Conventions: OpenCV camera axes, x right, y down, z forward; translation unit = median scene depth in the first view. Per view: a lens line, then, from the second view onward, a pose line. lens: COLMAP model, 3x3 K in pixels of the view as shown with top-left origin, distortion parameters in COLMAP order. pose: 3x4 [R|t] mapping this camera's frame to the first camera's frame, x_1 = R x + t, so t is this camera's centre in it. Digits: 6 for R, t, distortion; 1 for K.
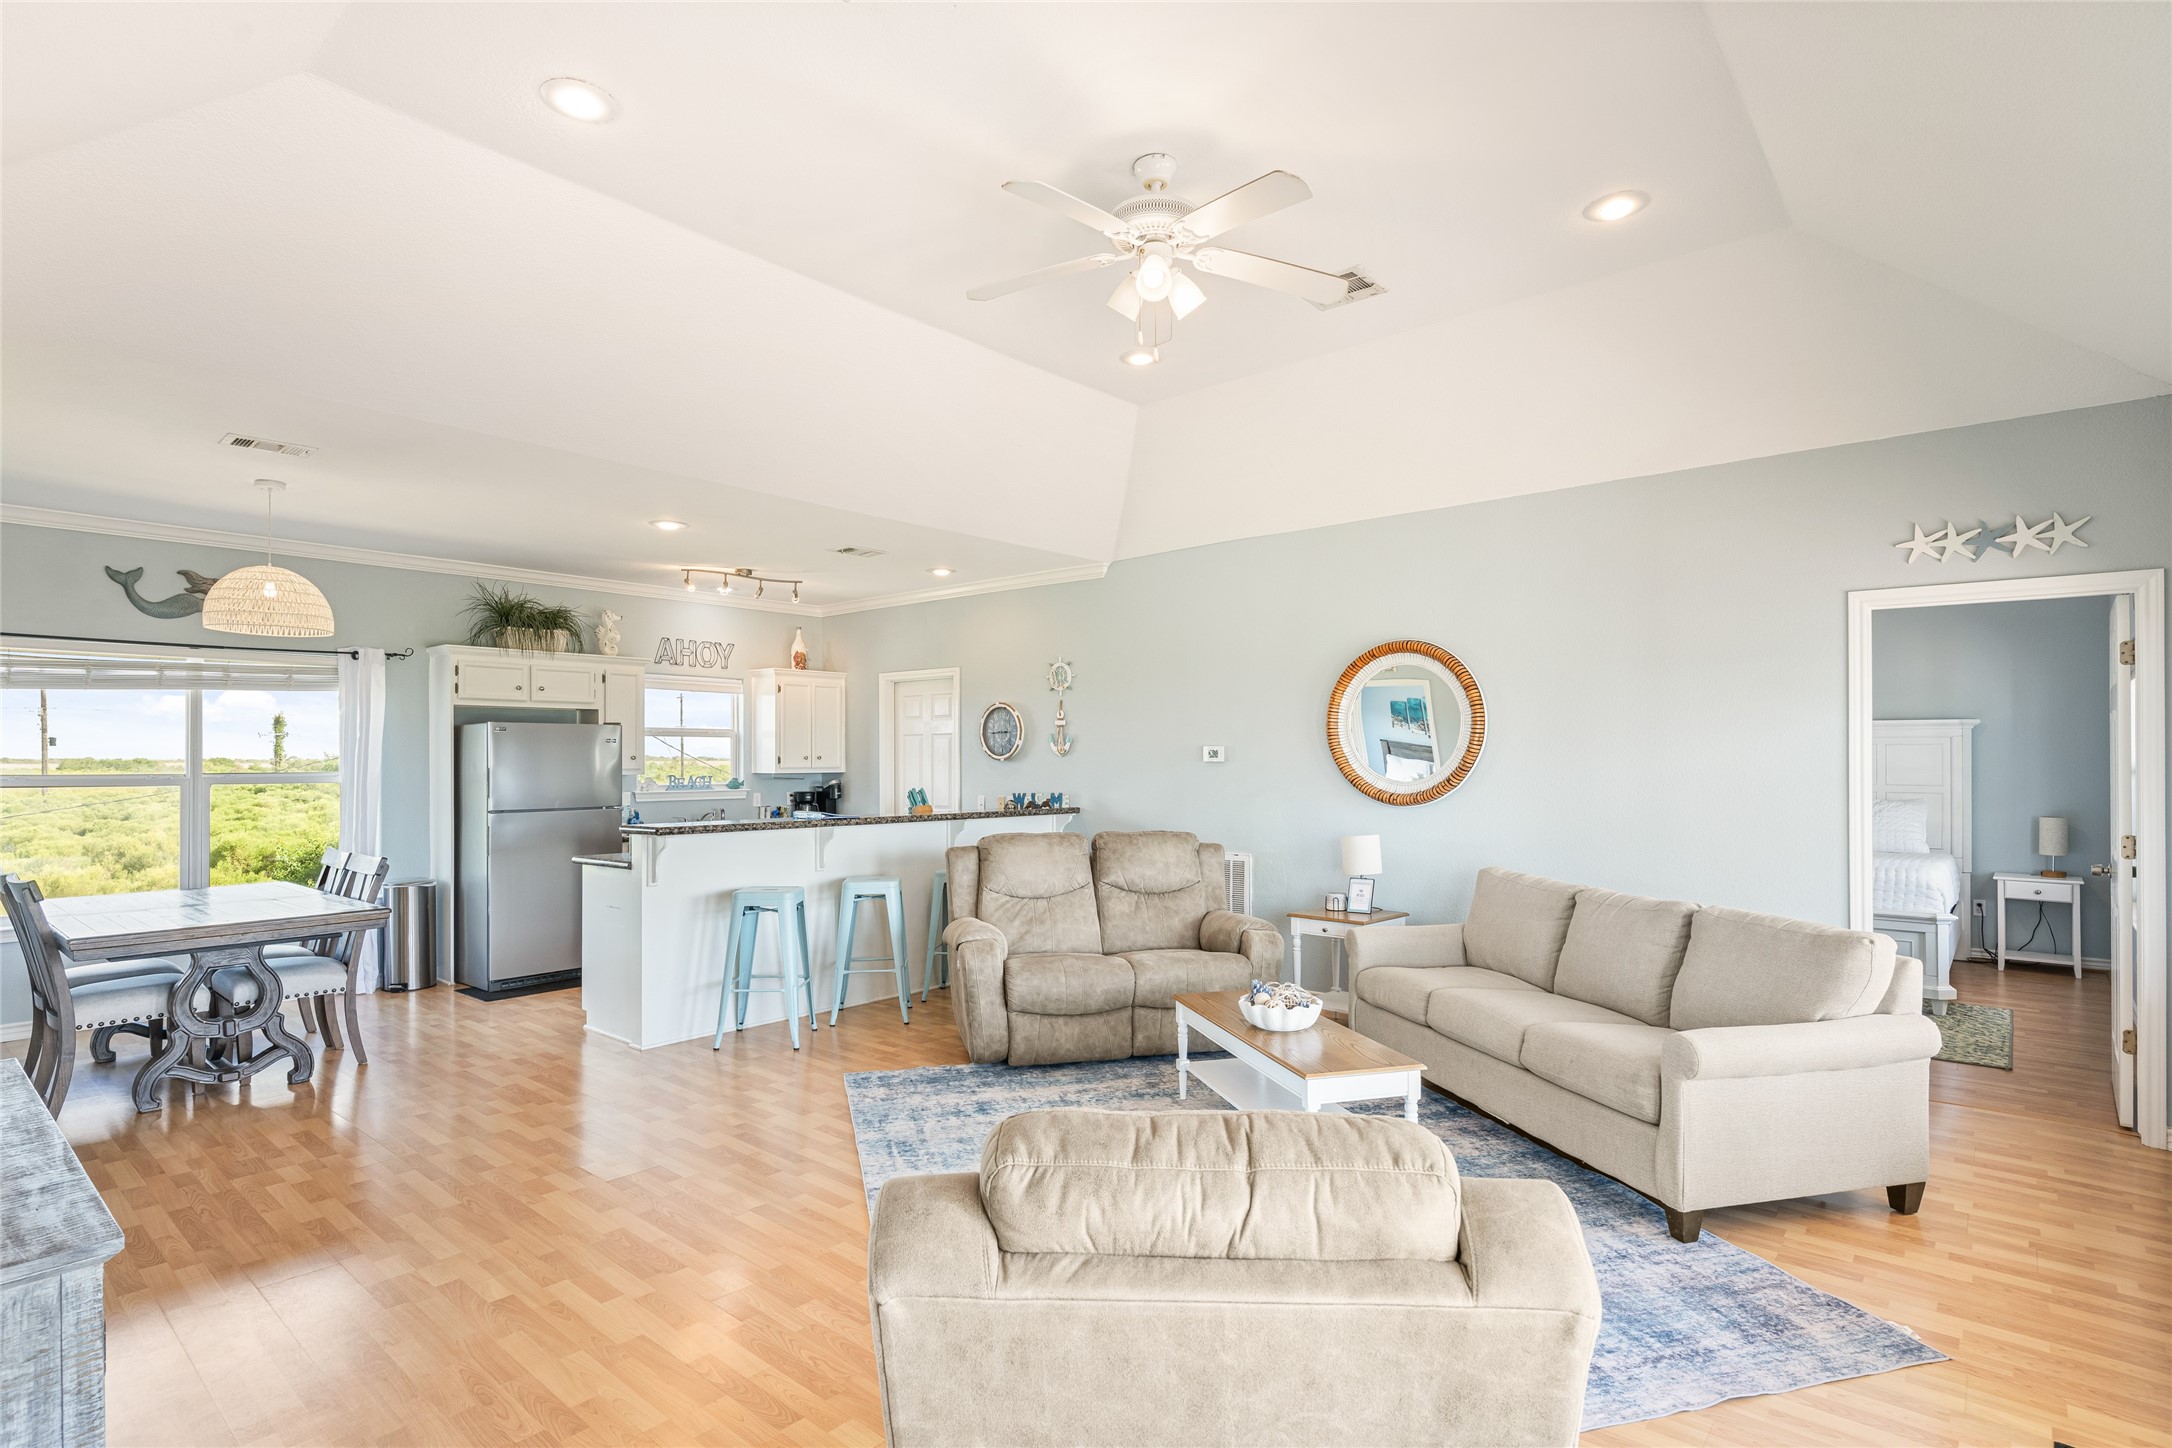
lens RADIAL K [[1070.4, 0, 1082.7], [0, 1070.4, 749.8], [0, 0, 1]] dist [-0.002697, 0.001806]
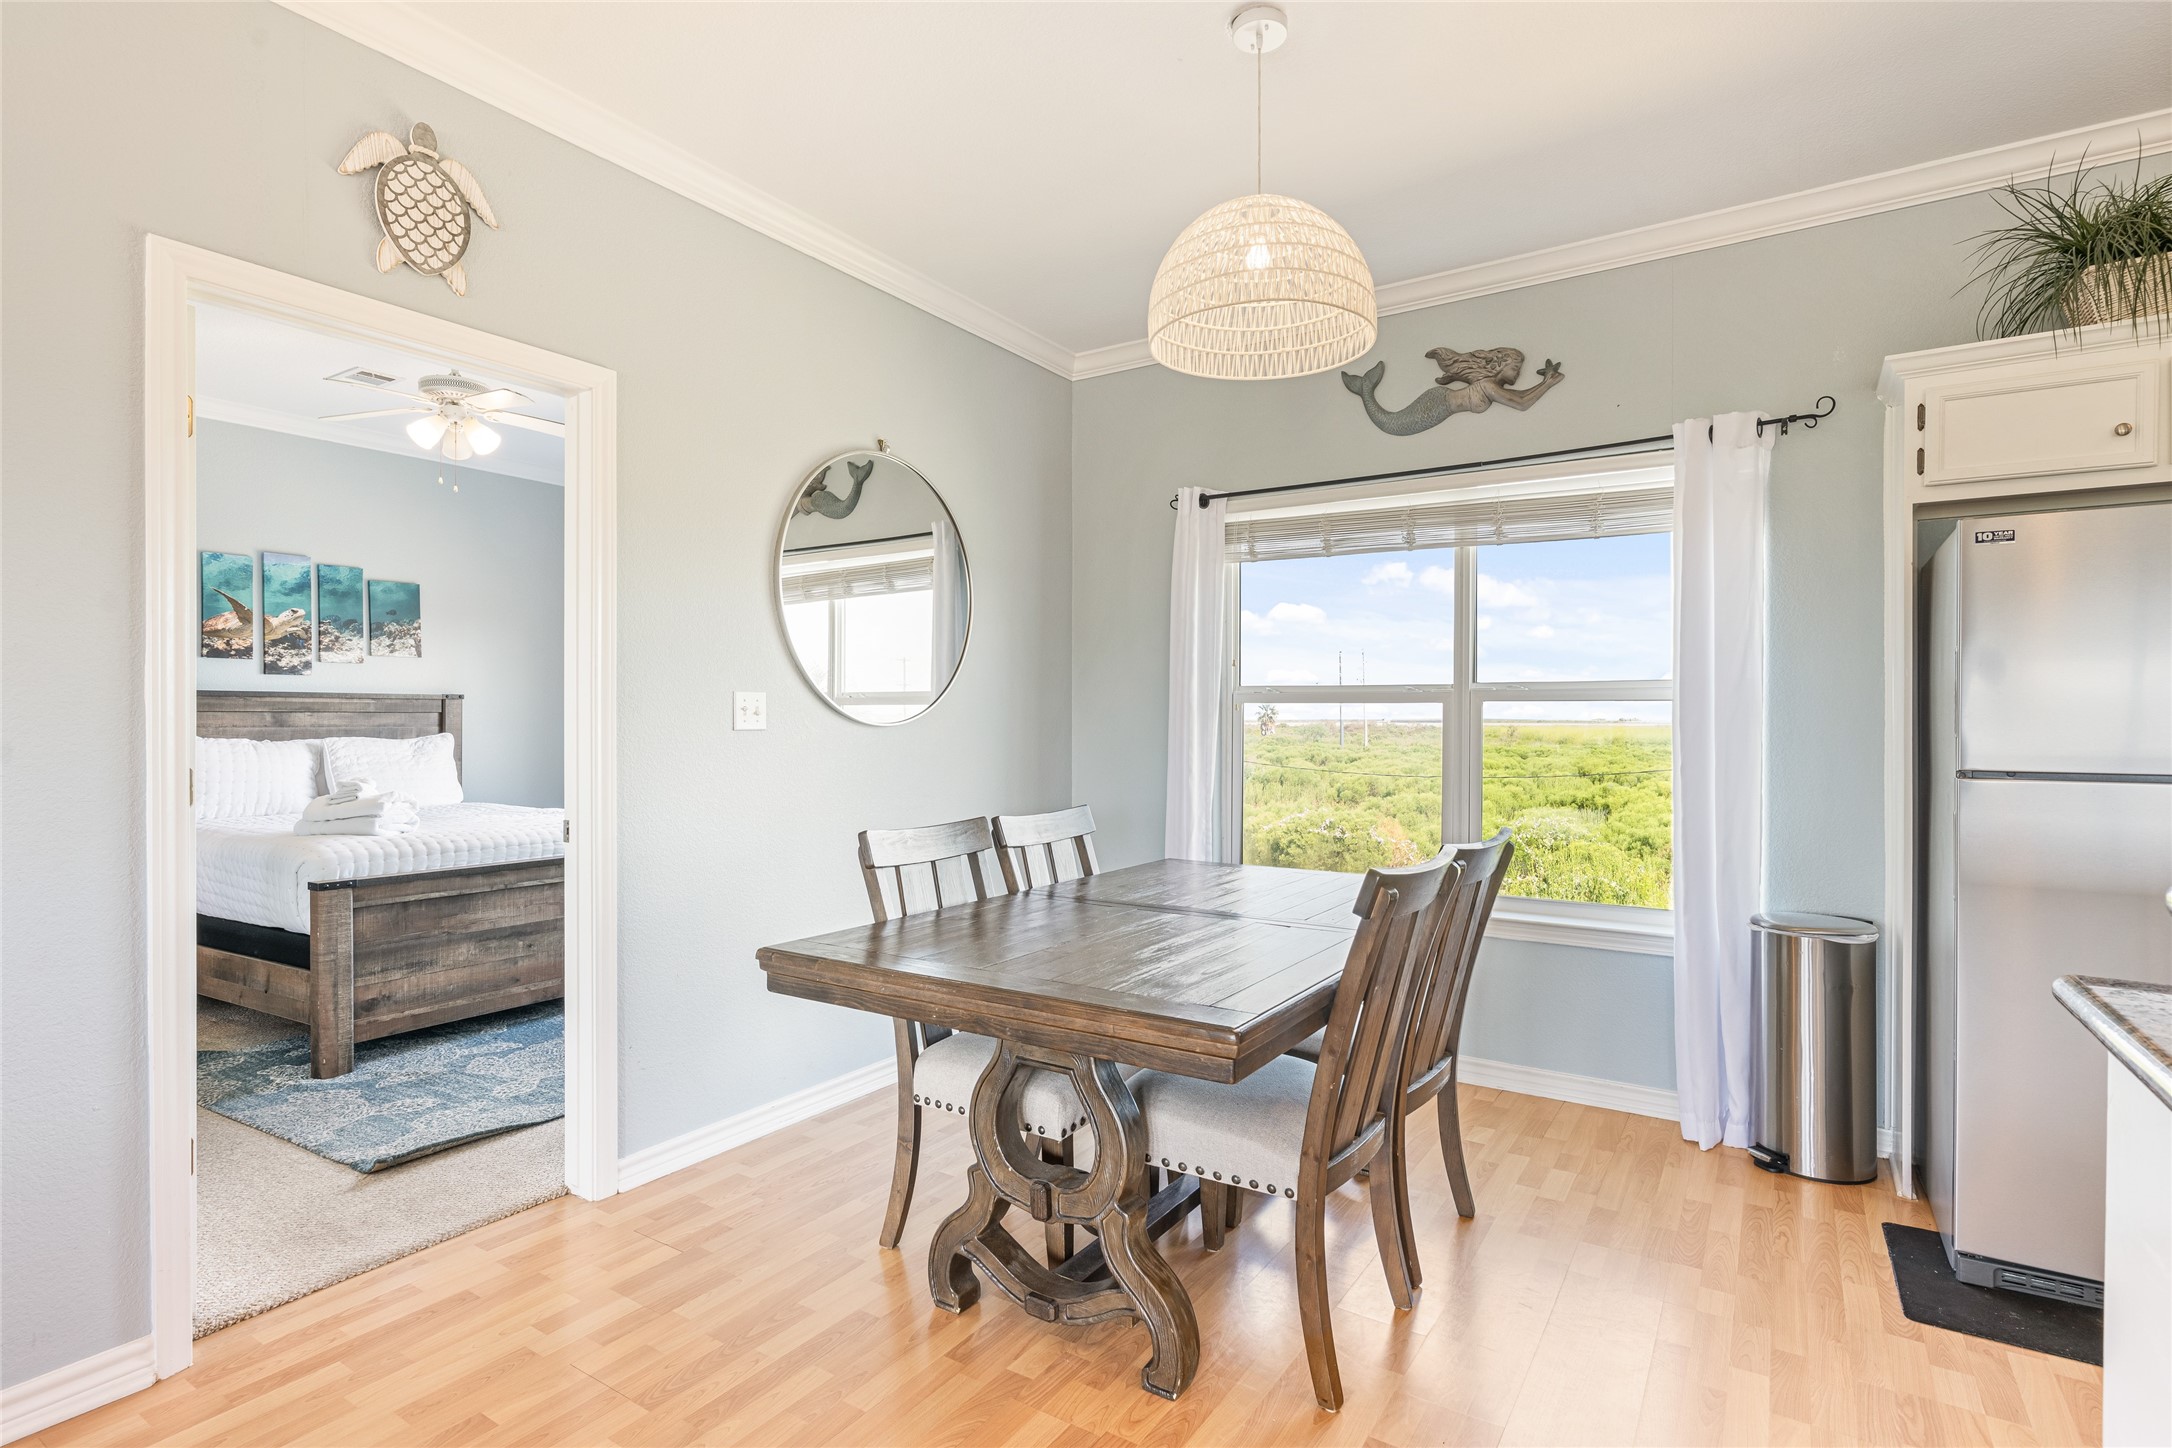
lens RADIAL K [[1070.4, 0, 1081.3], [0, 1070.4, 723.2], [0, 0, 1]] dist [-0.002697, 0.001806]
pose [[0.128457, 0.004416, -0.991705, -0.237516], [0.004993, 0.999975, 0.005099, 0.037621], [0.991702, -0.005606, 0.128432, 0.657930]]
